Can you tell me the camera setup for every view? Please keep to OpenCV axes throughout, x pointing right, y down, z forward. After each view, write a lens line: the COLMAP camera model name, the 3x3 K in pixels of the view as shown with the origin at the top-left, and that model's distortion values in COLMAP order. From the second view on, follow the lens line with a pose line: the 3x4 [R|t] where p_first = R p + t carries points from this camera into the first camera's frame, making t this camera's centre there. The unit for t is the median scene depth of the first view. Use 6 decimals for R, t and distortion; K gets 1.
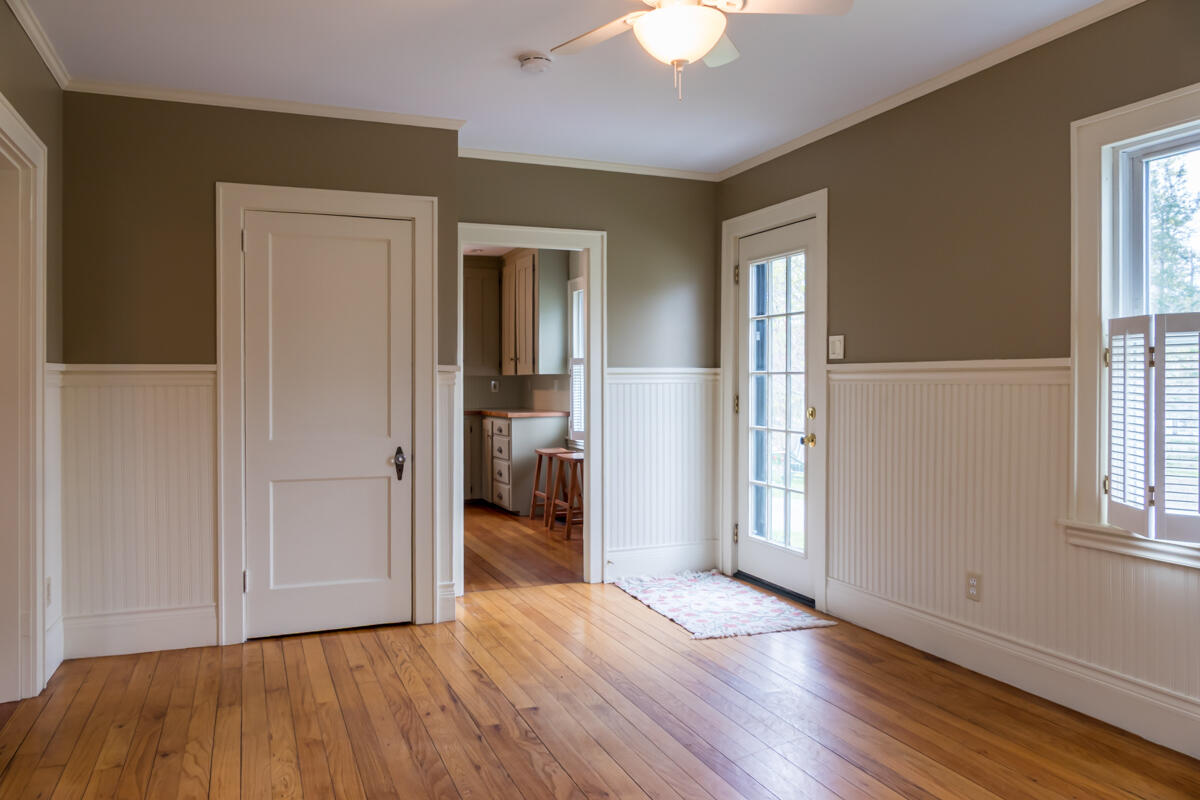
lens RADIAL K [[871.1, 0, 603.1], [0, 871.1, 393.8], [0, 0, 1]] dist [-0.023237, 0.014221]
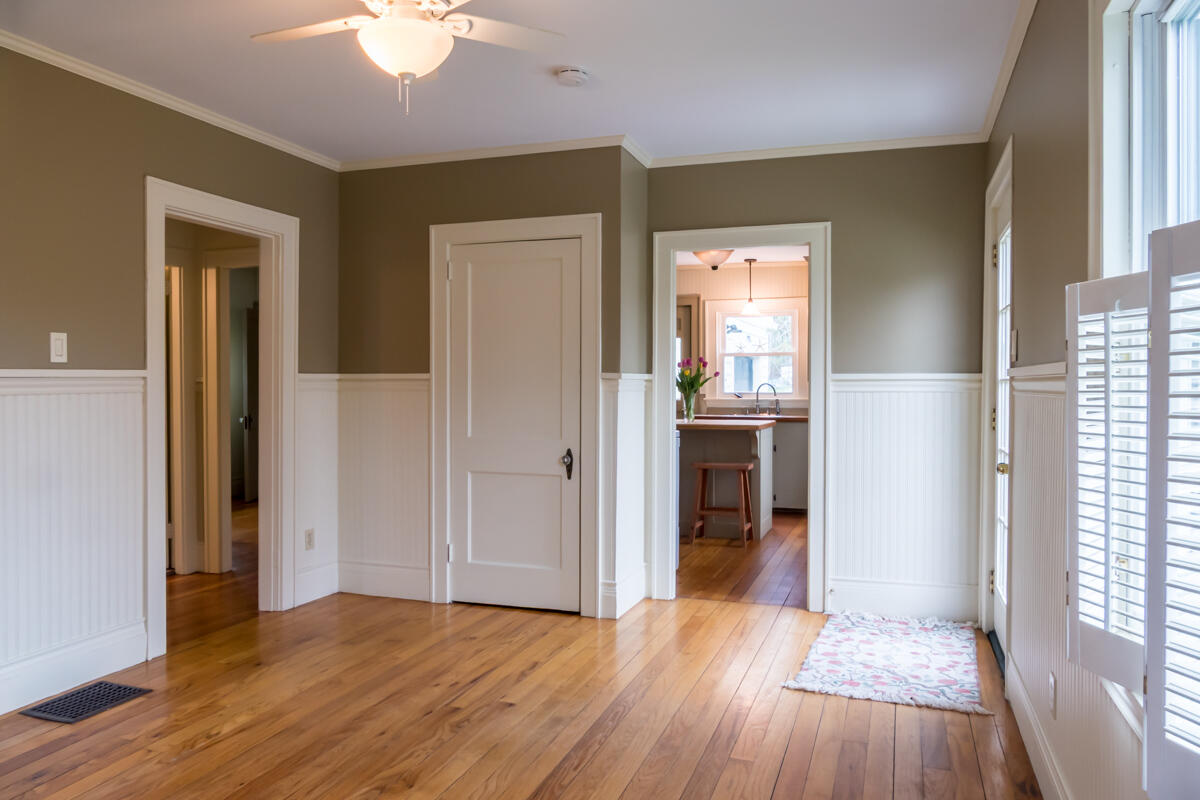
lens RADIAL K [[871.1, 0, 621.4], [0, 871.1, 393.5], [0, 0, 1]] dist [-0.023237, 0.014221]
pose [[0.754992, 0.010405, -0.655651, 0.543083], [-0.013282, 0.999912, 0.000574, -0.009079], [0.655599, 0.008275, 0.755064, 0.233929]]
